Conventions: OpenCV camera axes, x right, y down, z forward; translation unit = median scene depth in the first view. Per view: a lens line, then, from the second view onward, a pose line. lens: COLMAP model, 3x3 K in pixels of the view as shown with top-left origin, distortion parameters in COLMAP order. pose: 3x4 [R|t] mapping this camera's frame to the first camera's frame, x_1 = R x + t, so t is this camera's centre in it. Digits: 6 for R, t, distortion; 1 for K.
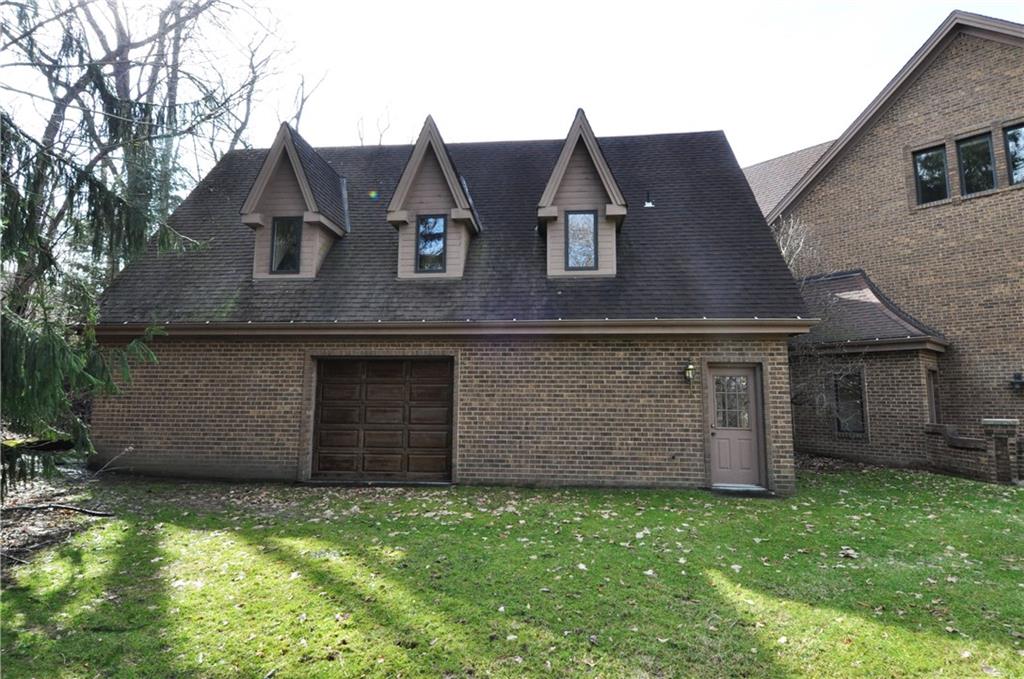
lens RADIAL K [[529.8, 0, 514.9], [0, 529.8, 334.9], [0, 0, 1]] dist [0.001296, -0.001089]
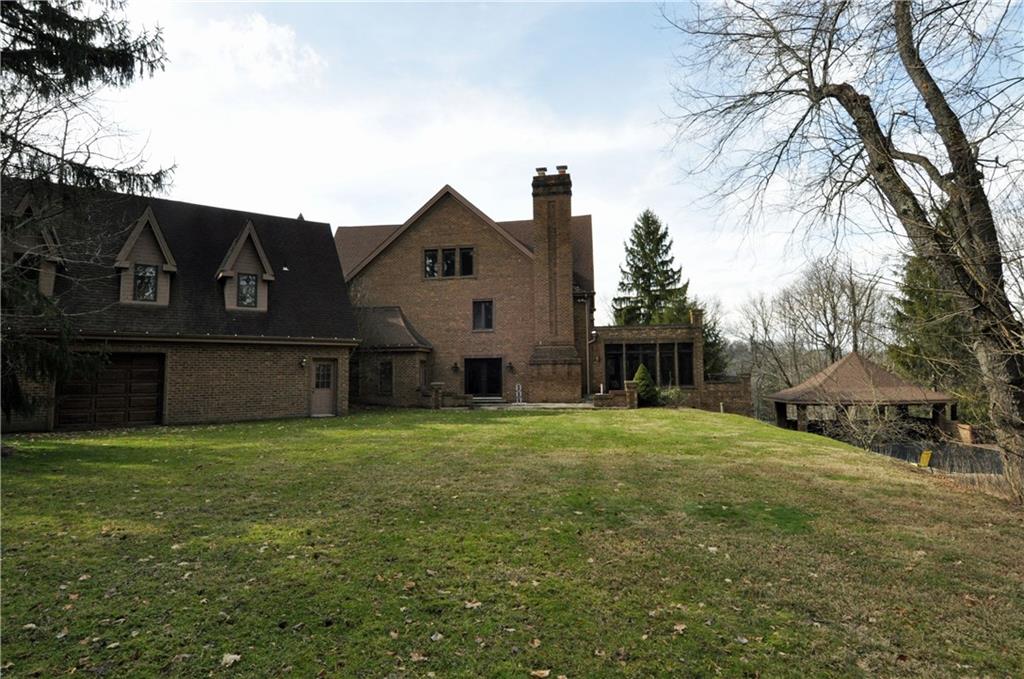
lens RADIAL K [[529.8, 0, 514.9], [0, 529.8, 334.9], [0, 0, 1]] dist [0.001296, -0.001089]
pose [[0.766111, 0.035903, 0.641705, -0.342767], [-0.059745, 0.998094, 0.015486, -0.110792], [-0.639926, -0.050203, 0.766795, -1.027980]]
